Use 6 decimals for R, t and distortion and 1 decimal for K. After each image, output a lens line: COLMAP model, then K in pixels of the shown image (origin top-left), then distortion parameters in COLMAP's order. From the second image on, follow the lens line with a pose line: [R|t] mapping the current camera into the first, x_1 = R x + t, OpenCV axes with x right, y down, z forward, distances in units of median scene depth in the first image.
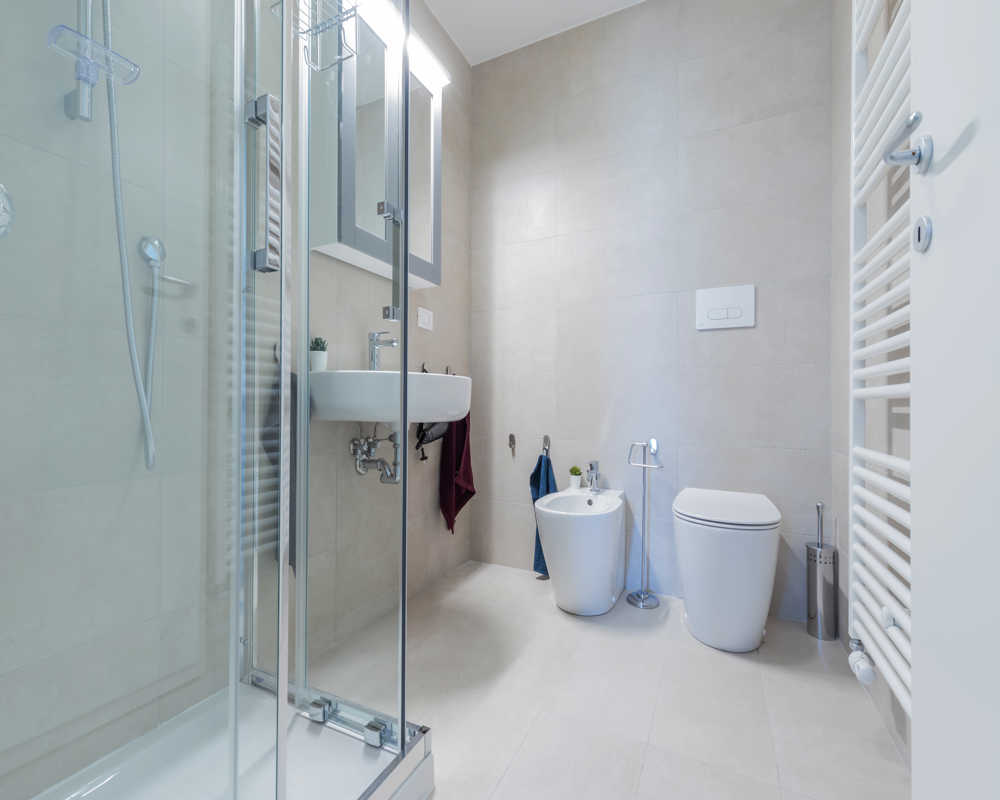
lens RADIAL K [[451.4, 0, 493.7], [0, 451.4, 401.9], [0, 0, 1]] dist [0.007590, -0.001215]
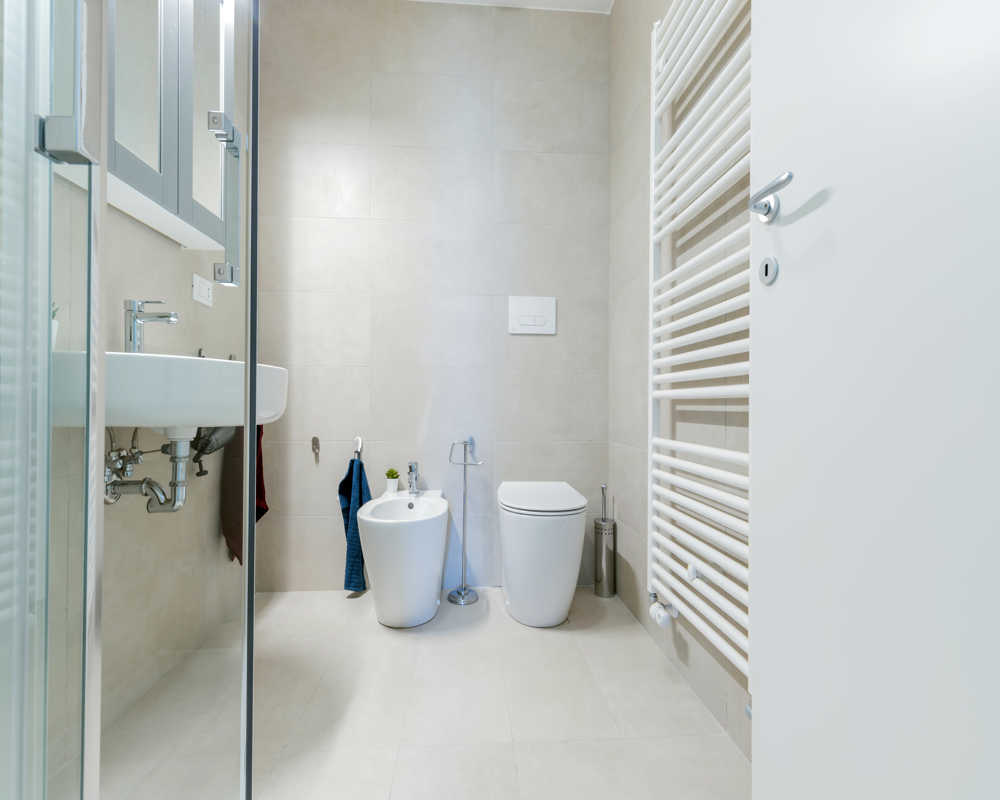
lens RADIAL K [[451.4, 0, 501.9], [0, 451.4, 401.7], [0, 0, 1]] dist [0.007590, -0.001215]
pose [[0.864575, 0.003356, 0.502492, -0.112966], [-0.005106, 0.999985, 0.002108, -0.000046], [-0.502477, -0.004389, 0.864579, 0.091824]]
